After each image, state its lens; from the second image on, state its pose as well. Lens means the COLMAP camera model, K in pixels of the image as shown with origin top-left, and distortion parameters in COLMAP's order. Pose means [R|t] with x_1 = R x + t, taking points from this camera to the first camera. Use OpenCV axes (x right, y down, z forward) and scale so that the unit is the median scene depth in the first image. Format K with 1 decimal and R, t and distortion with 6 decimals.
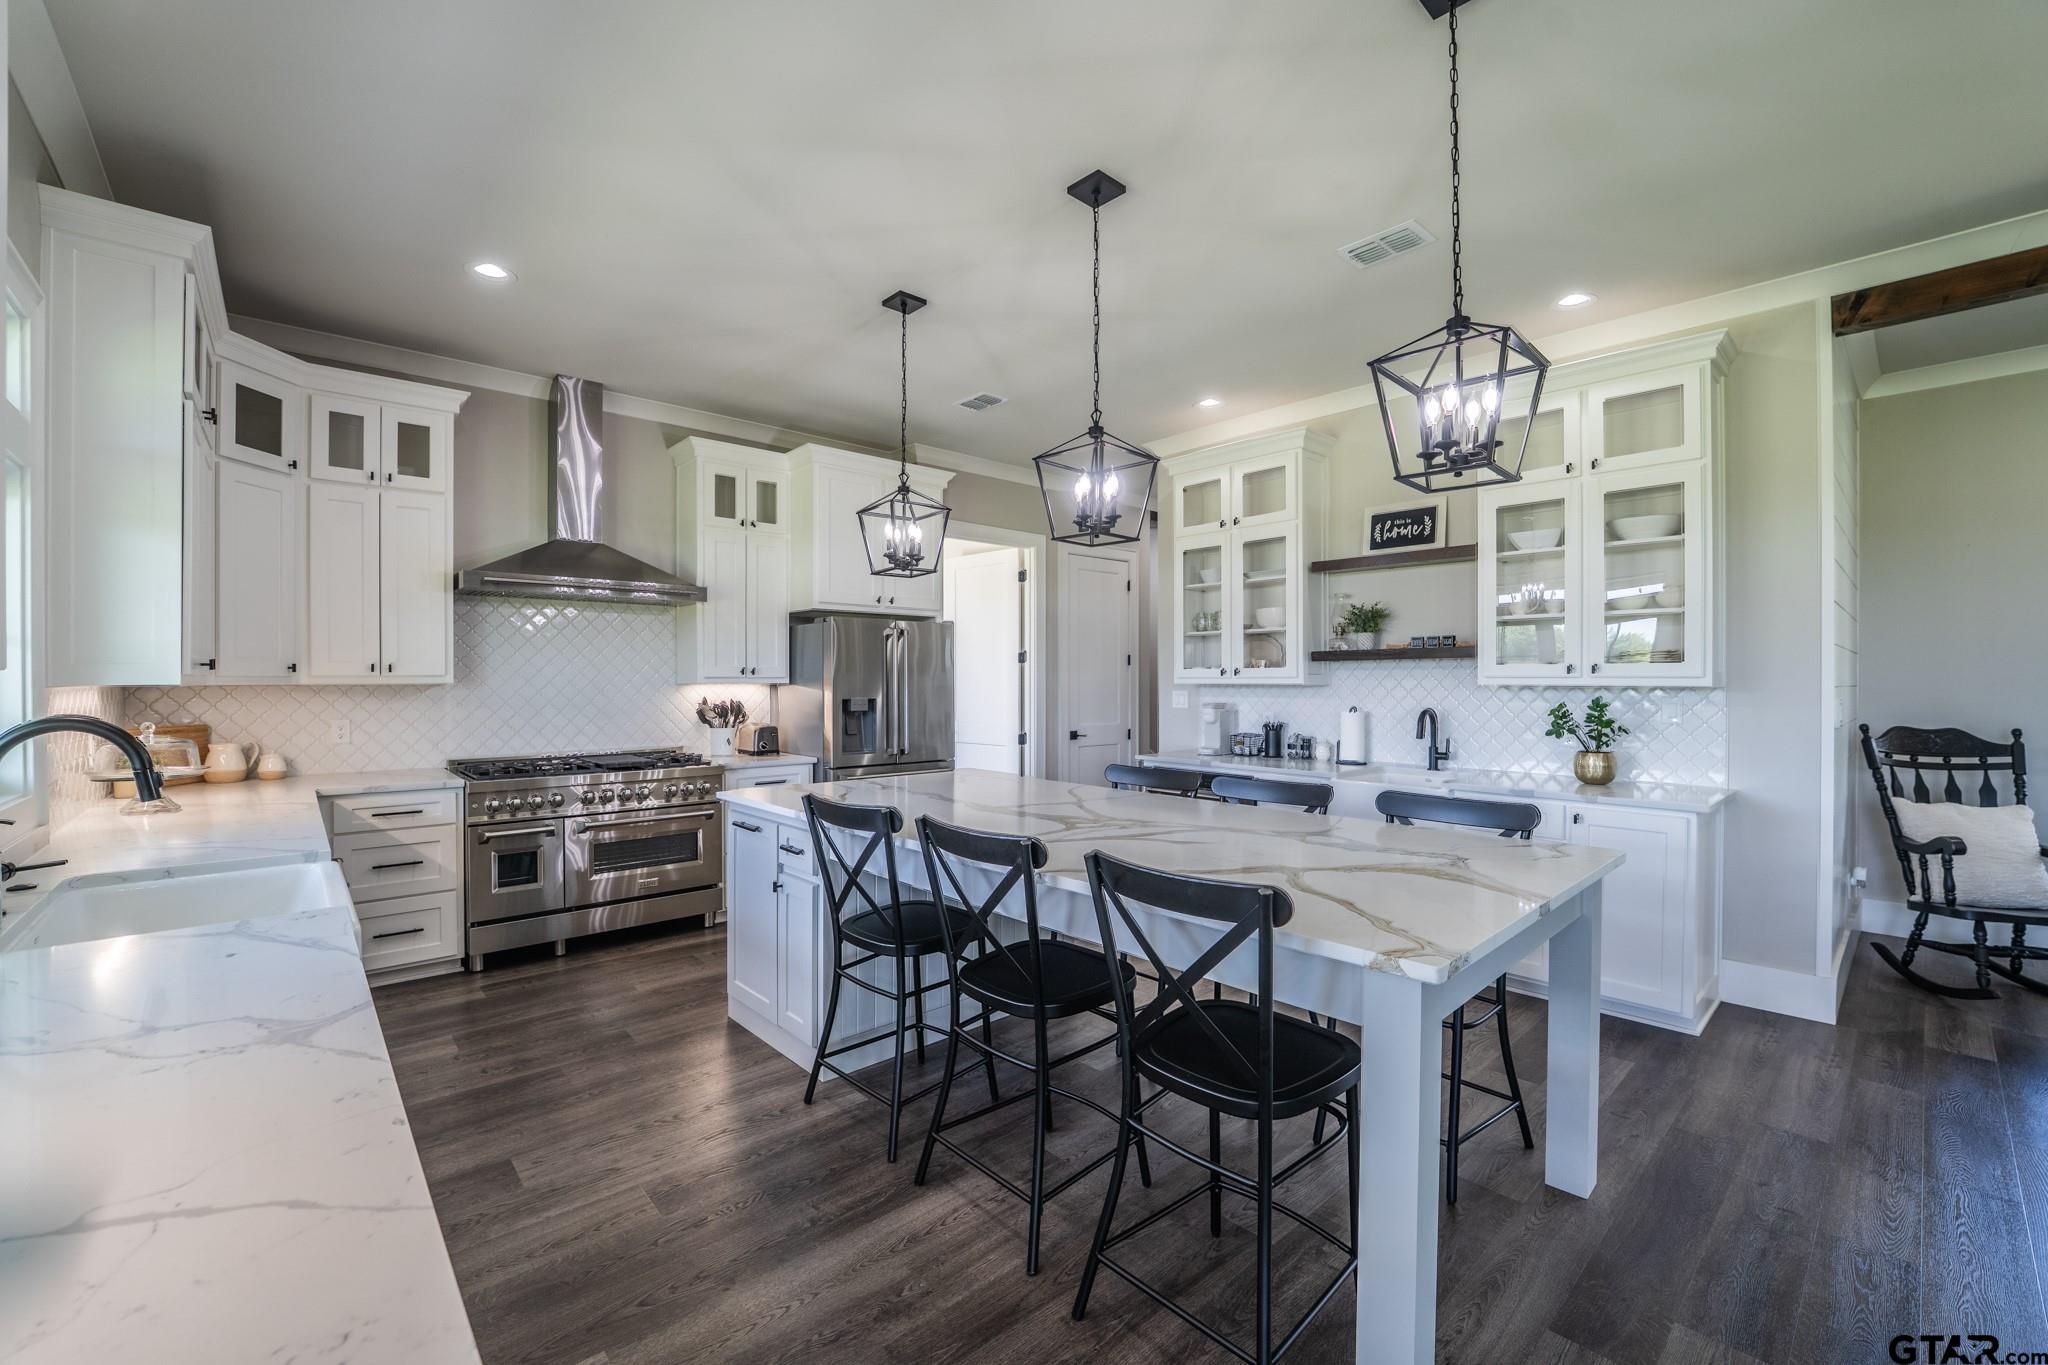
lens RADIAL K [[844.9, 0, 1014.8], [0, 844.9, 681.7], [0, 0, 1]] dist [-0.025903, 0.000179]
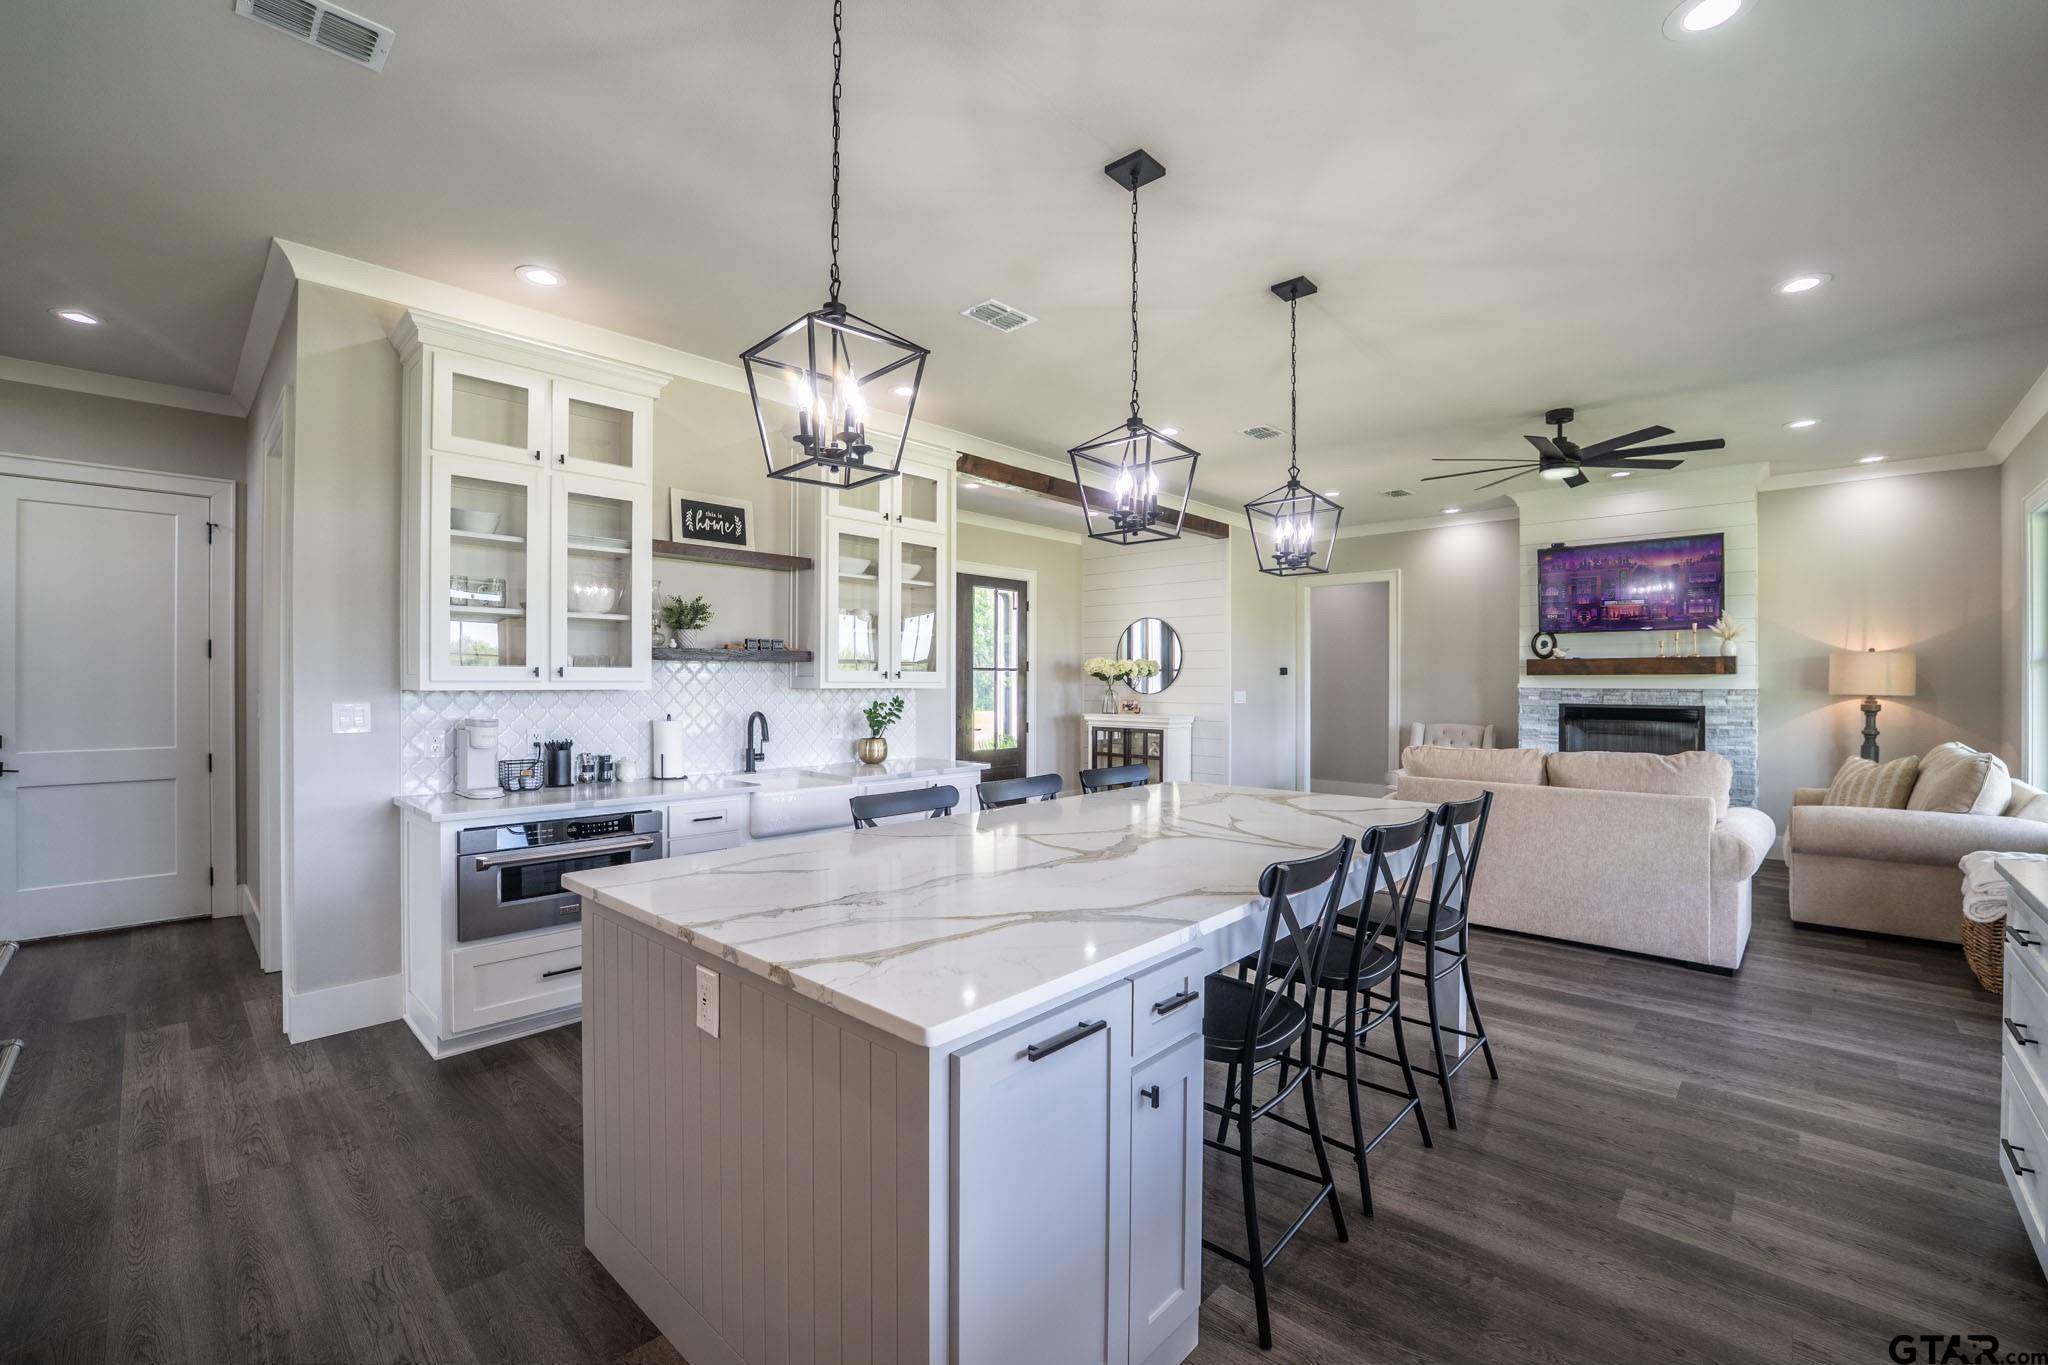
lens RADIAL K [[844.9, 0, 1014.8], [0, 844.9, 681.7], [0, 0, 1]] dist [-0.025903, 0.000179]
pose [[-0.082222, -0.001099, 0.996613, -0.516543], [-0.000020, 0.999999, 0.001101, -0.003960], [-0.996614, 0.000070, -0.082222, 0.745779]]
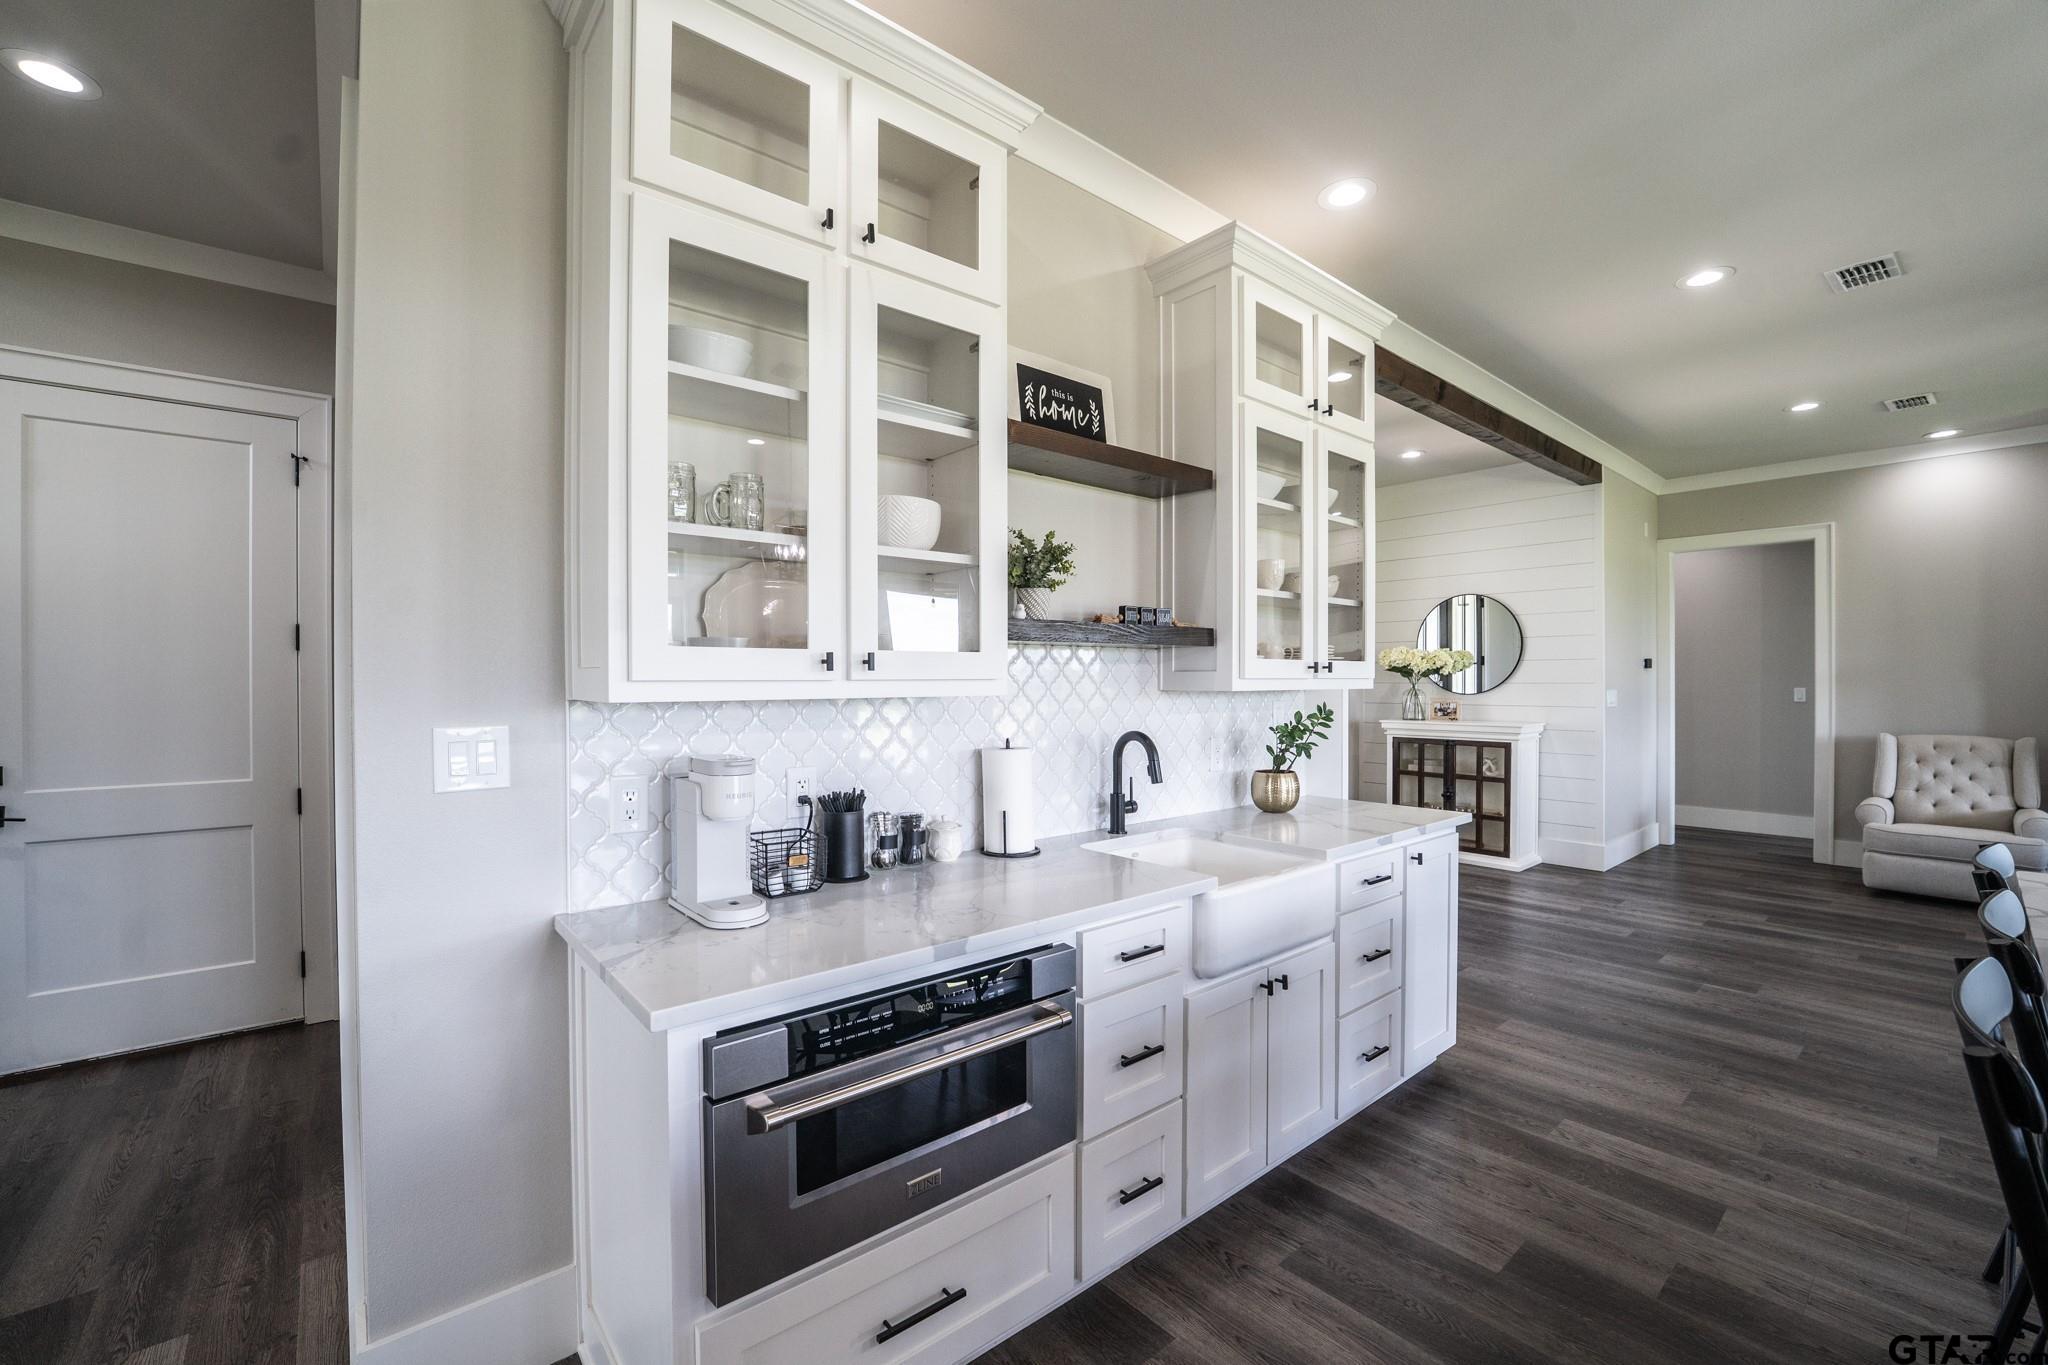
lens RADIAL K [[833.7, 0, 1018.2], [0, 833.7, 679.6], [0, 0, 1]] dist [-0.023498, 0.000353]
pose [[0.034487, 0.000189, 0.999405, -0.087726], [0.006119, 0.999981, -0.000400, -0.003355], [-0.999386, 0.006129, 0.034485, 1.019878]]
